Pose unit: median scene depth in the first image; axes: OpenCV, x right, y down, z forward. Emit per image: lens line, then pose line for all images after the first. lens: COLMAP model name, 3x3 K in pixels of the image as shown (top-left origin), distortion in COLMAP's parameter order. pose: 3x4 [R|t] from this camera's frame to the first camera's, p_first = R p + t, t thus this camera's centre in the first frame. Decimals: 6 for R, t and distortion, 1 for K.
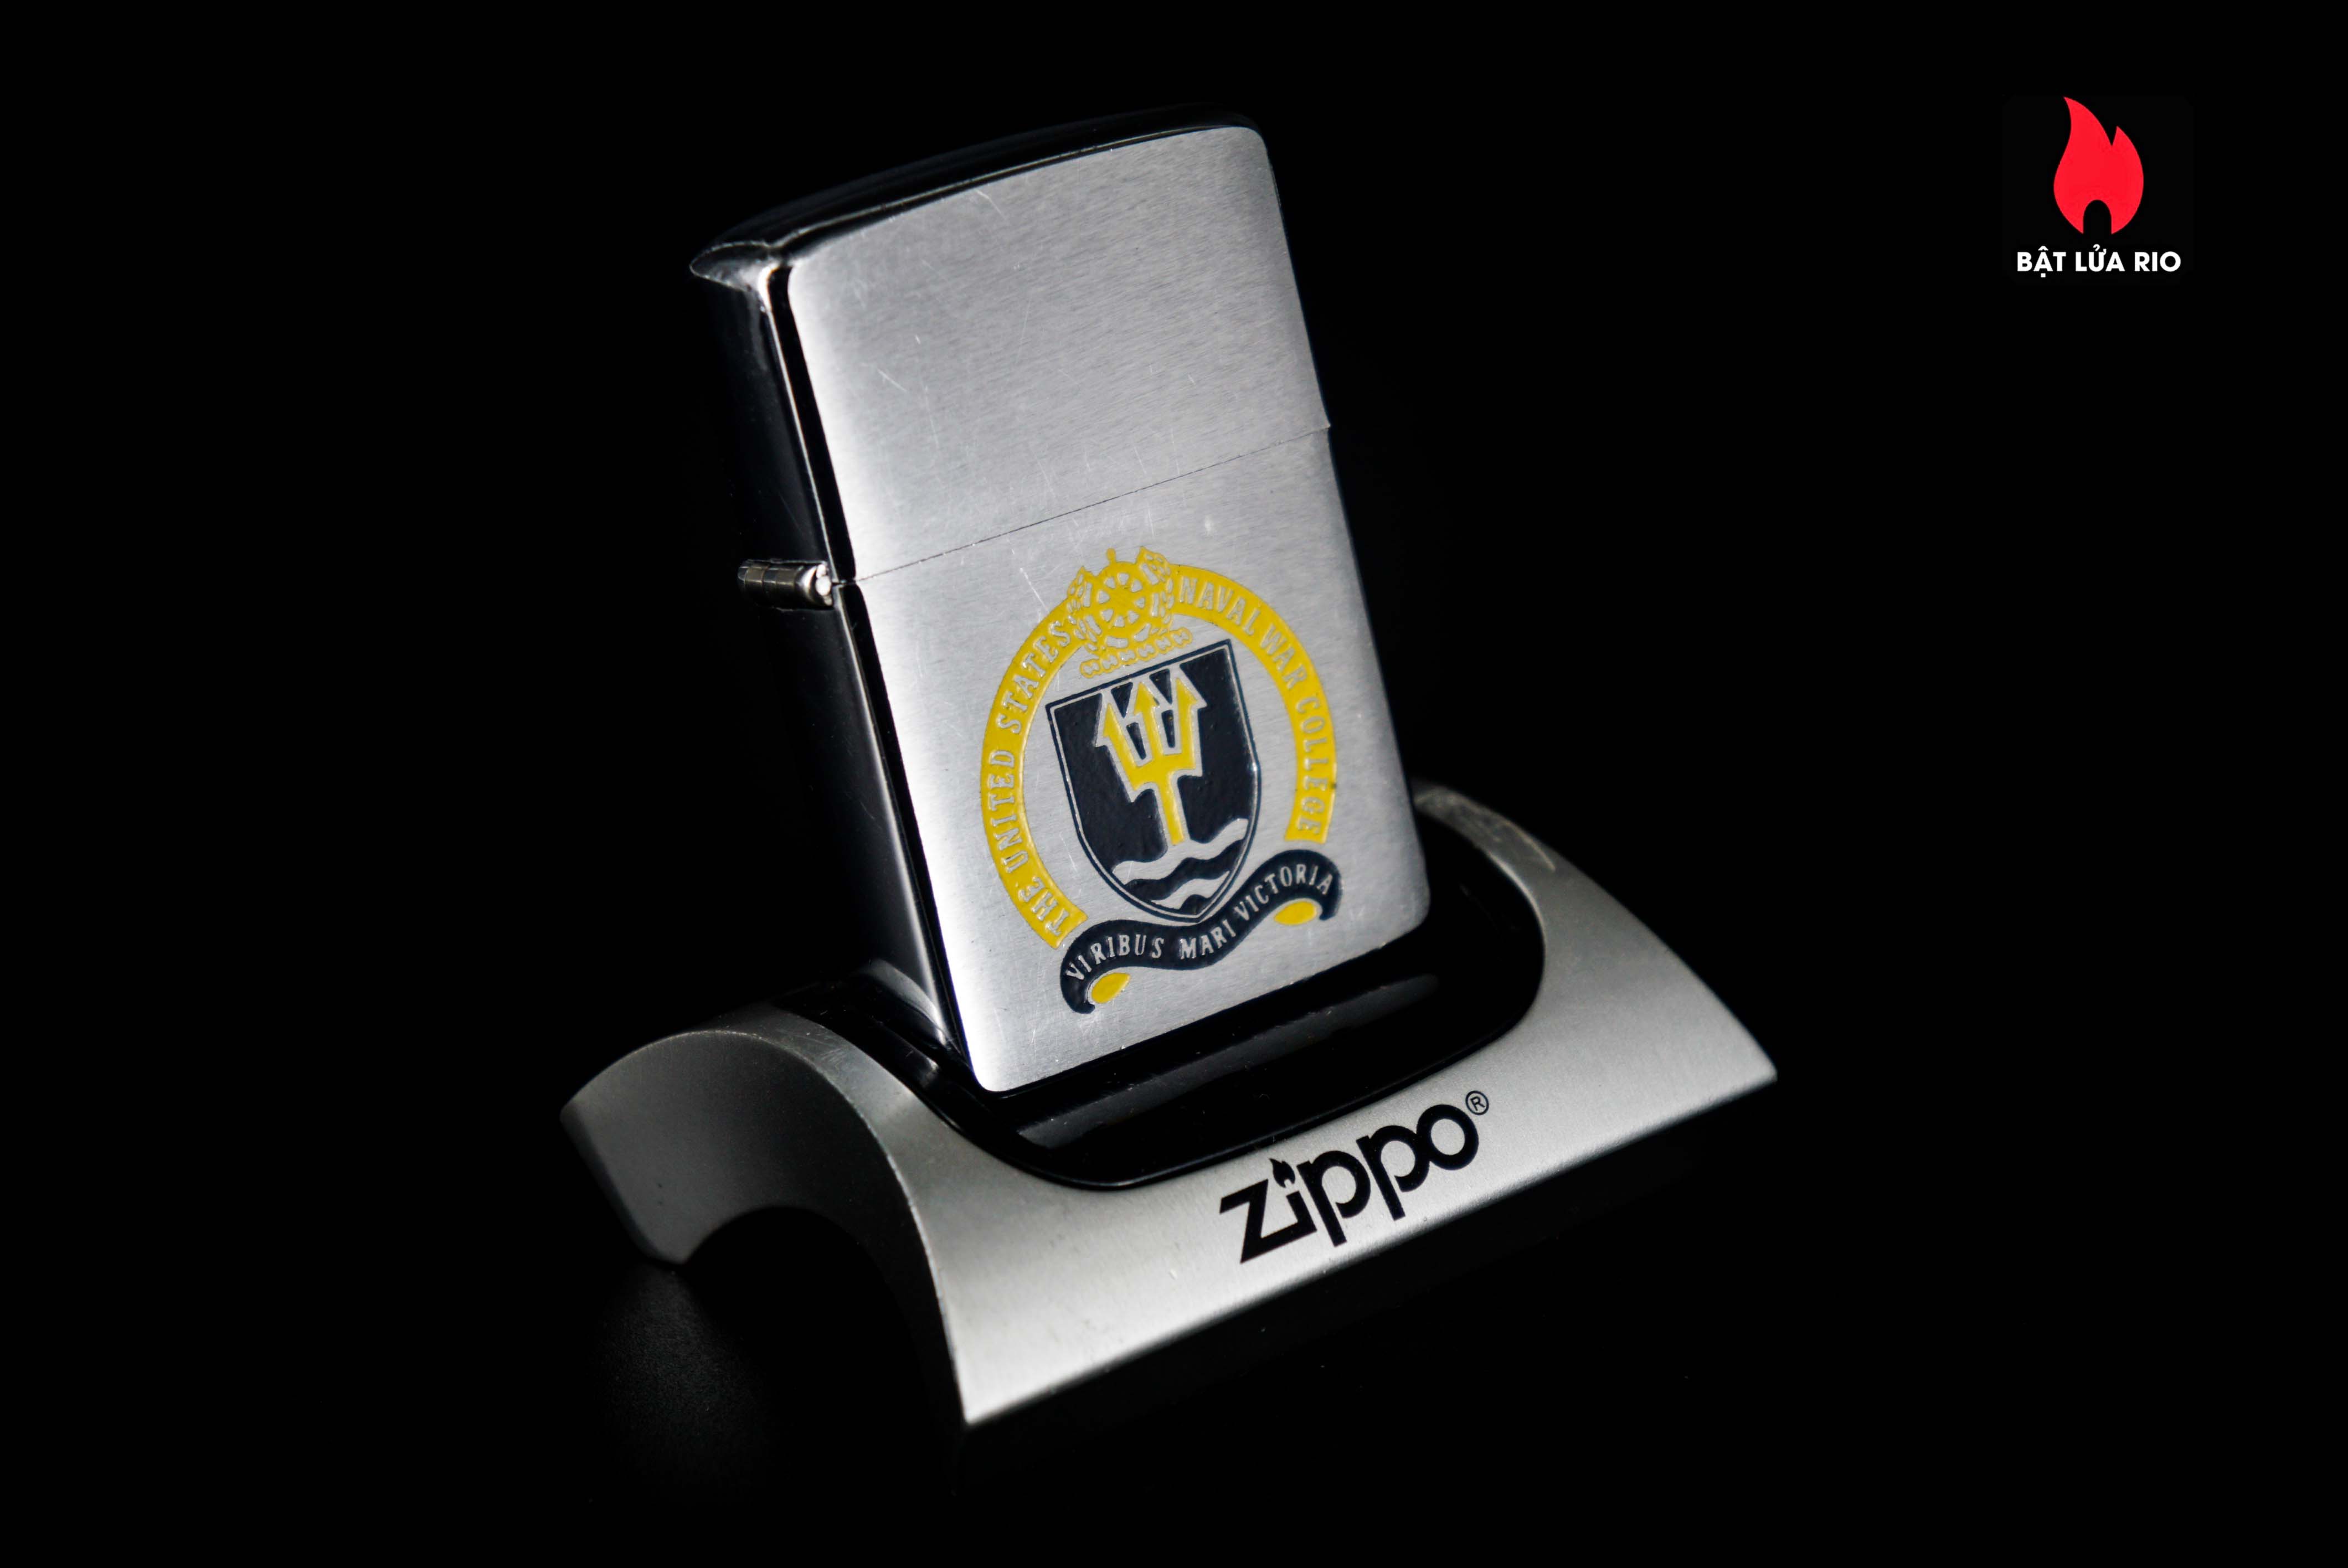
lens RADIAL K [[5849.6, 0, 1173.5], [0, 5849.6, 641.1], [0, 0, 1]] dist [0.229672, 0.059799]
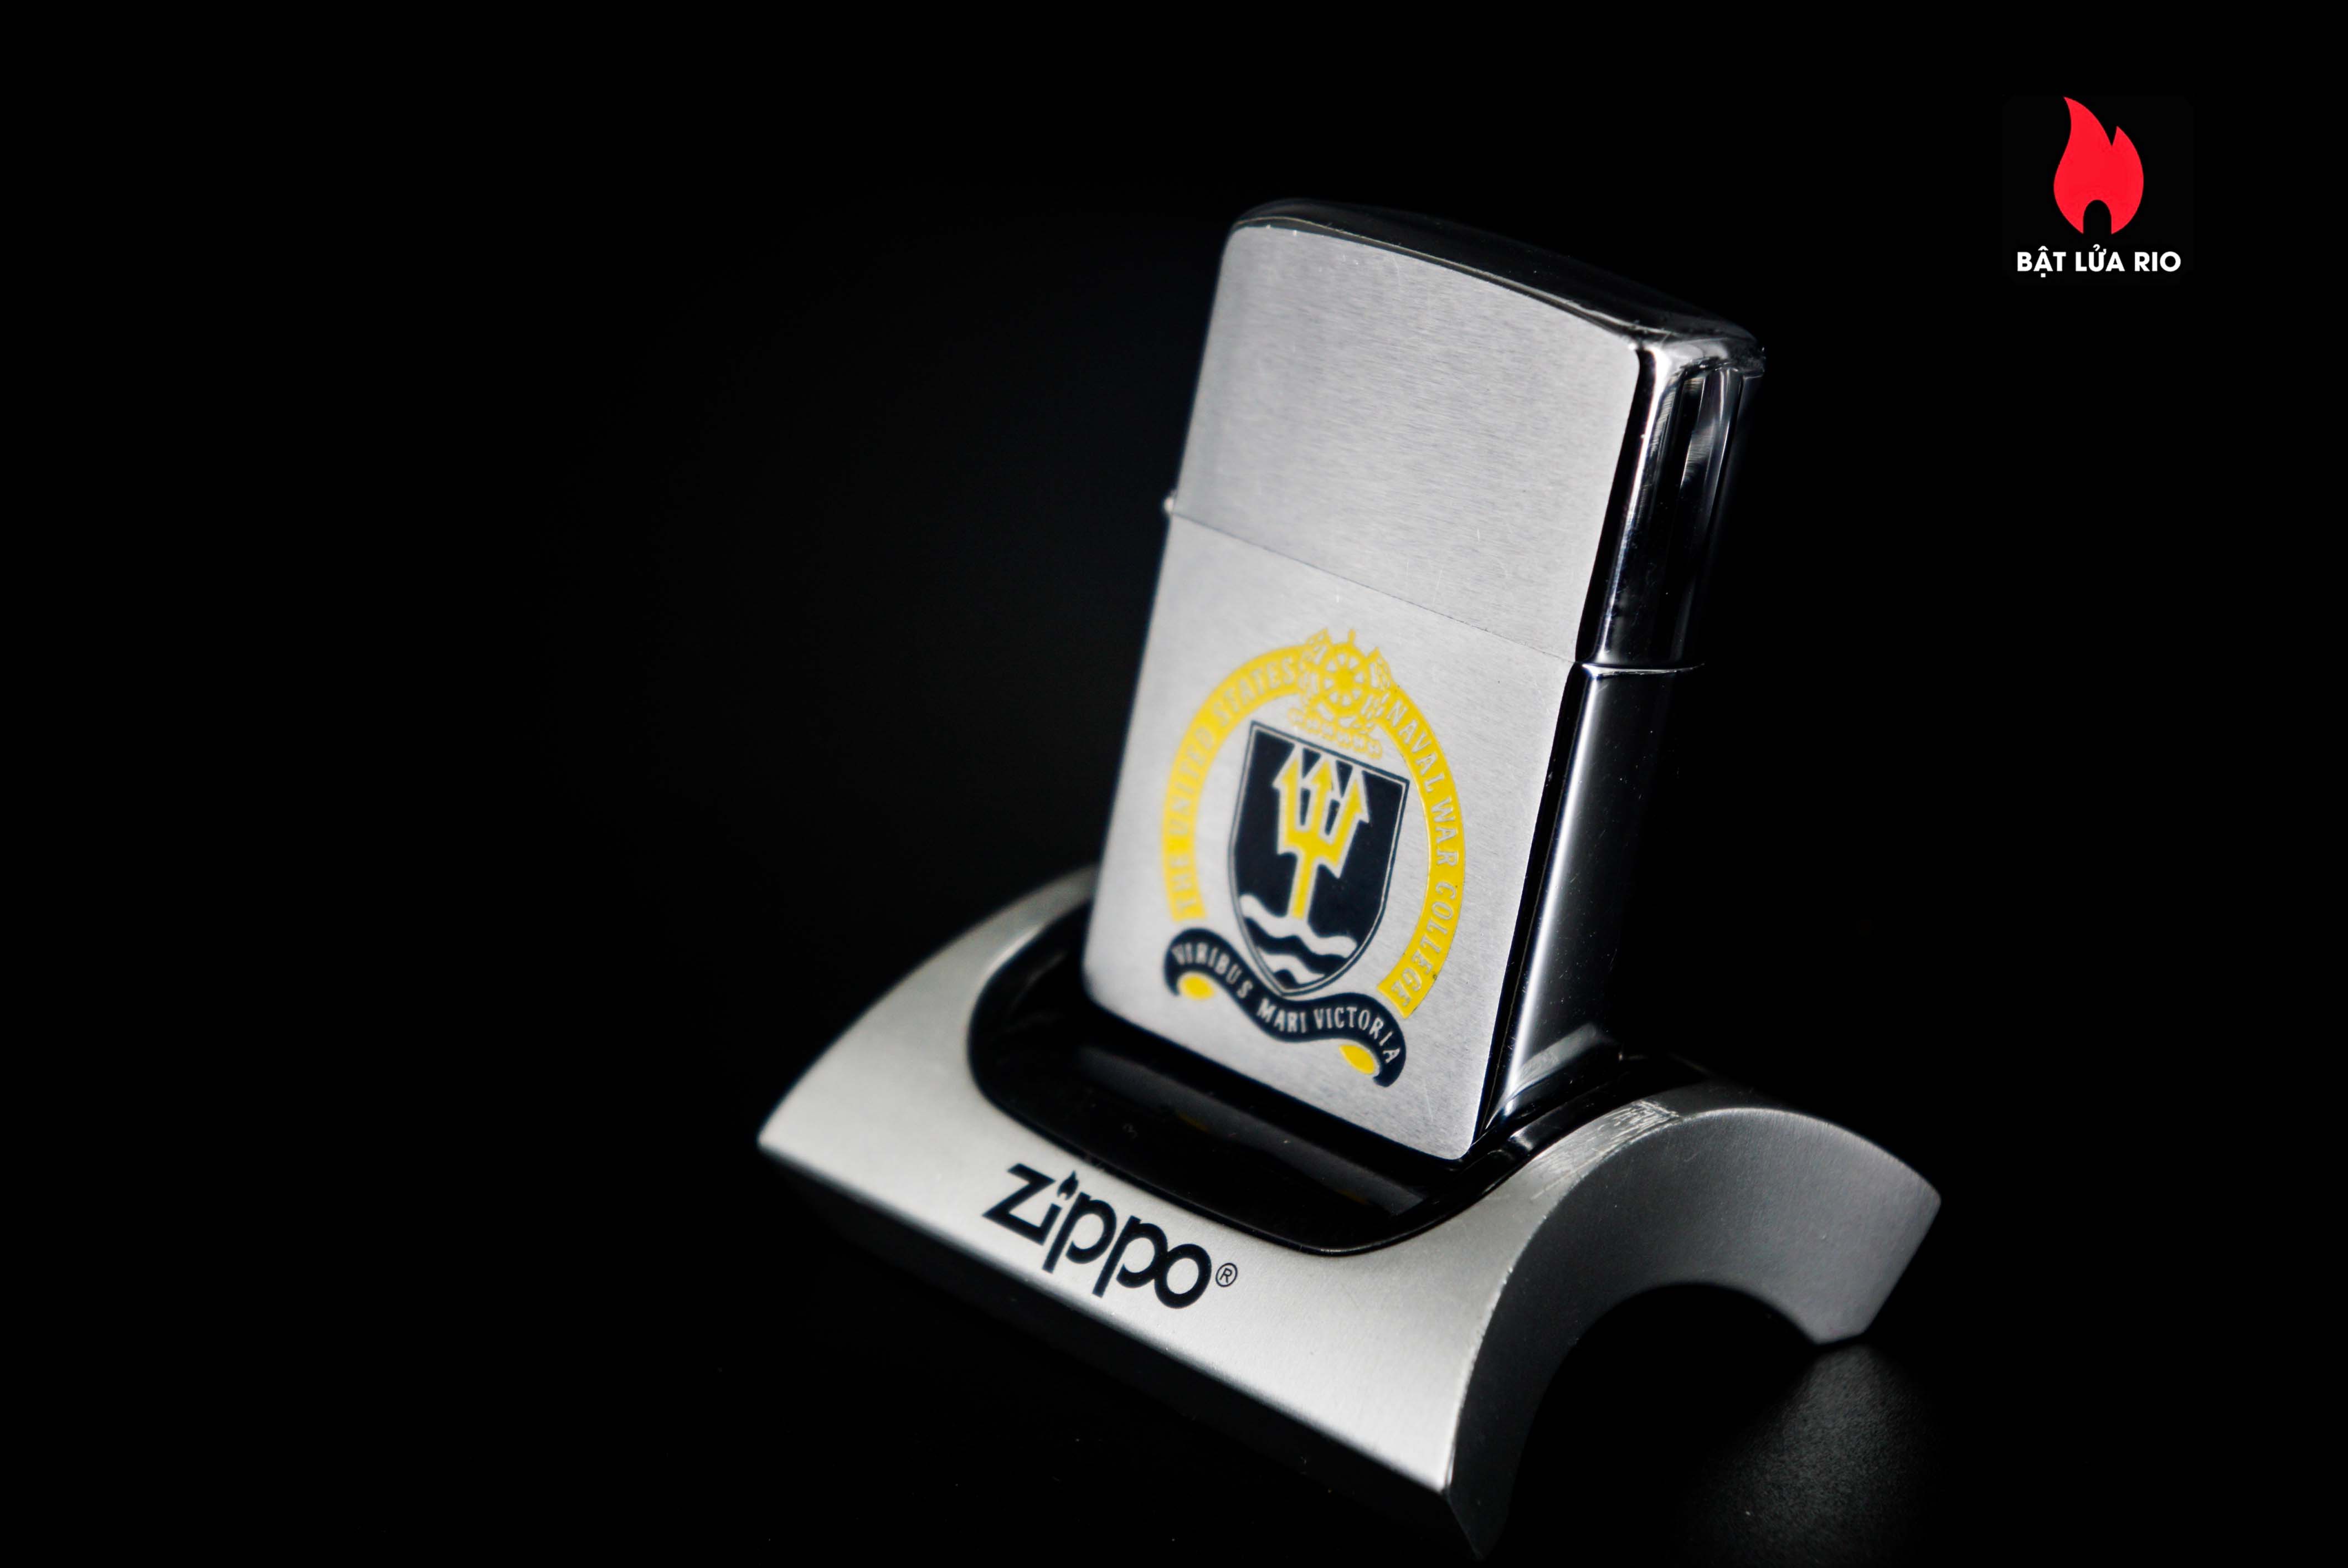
lens RADIAL K [[5849.6, 0, 1173.5], [0, 5849.6, 641.1], [0, 0, 1]] dist [0.229672, 0.059799]
pose [[0.134928, 0.439911, -0.887847, 0.890754], [-0.387046, 0.848253, 0.361472, -0.370392], [0.912135, 0.294866, 0.284719, 0.678613]]
